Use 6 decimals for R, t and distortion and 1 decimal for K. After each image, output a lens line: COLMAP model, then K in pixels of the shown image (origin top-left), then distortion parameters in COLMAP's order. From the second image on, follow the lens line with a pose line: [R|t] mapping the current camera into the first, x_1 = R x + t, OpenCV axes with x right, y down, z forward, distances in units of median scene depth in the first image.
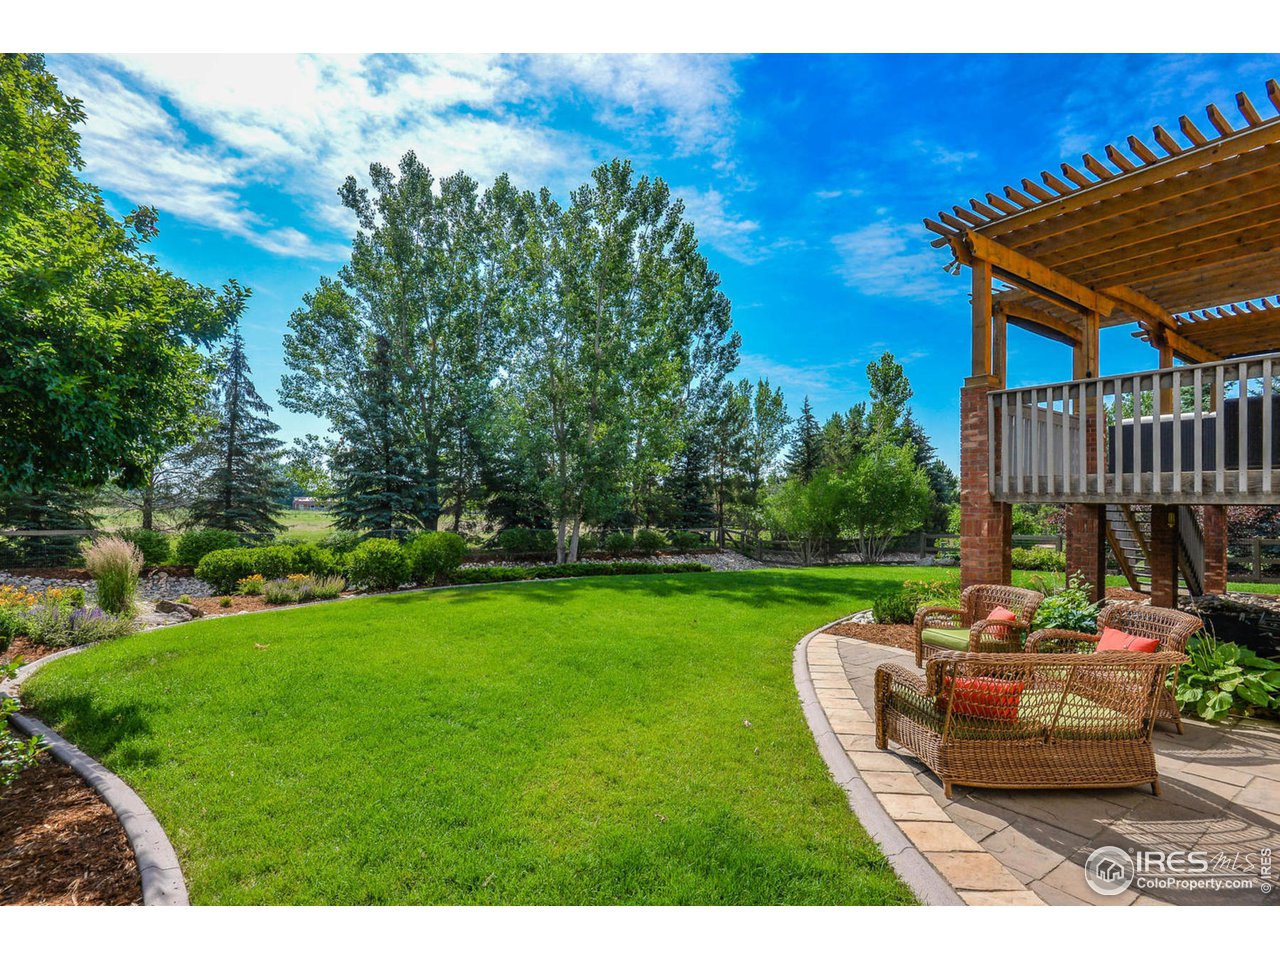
lens RADIAL K [[591.7, 0, 640.2], [0, 591.7, 489.7], [0, 0, 1]] dist [-0.005620, -0.000919]
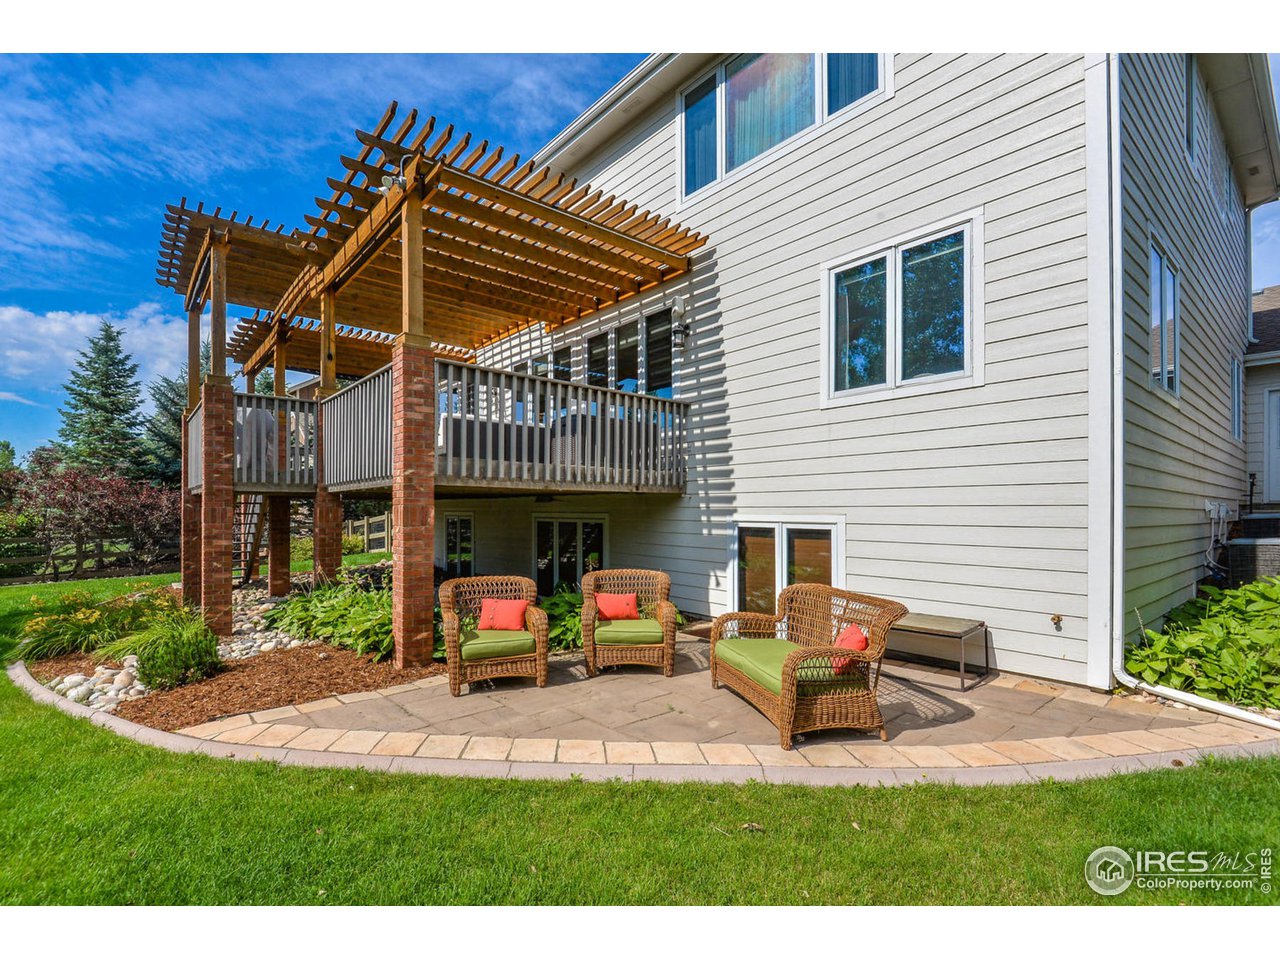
lens RADIAL K [[591.7, 0, 639.3], [0, 591.7, 488.5], [0, 0, 1]] dist [-0.005620, -0.000919]
pose [[-0.029027, 0.015562, 0.999457, -0.279177], [-0.016787, 0.999730, -0.016054, 0.034249], [-0.999438, -0.017244, -0.028758, 0.716509]]
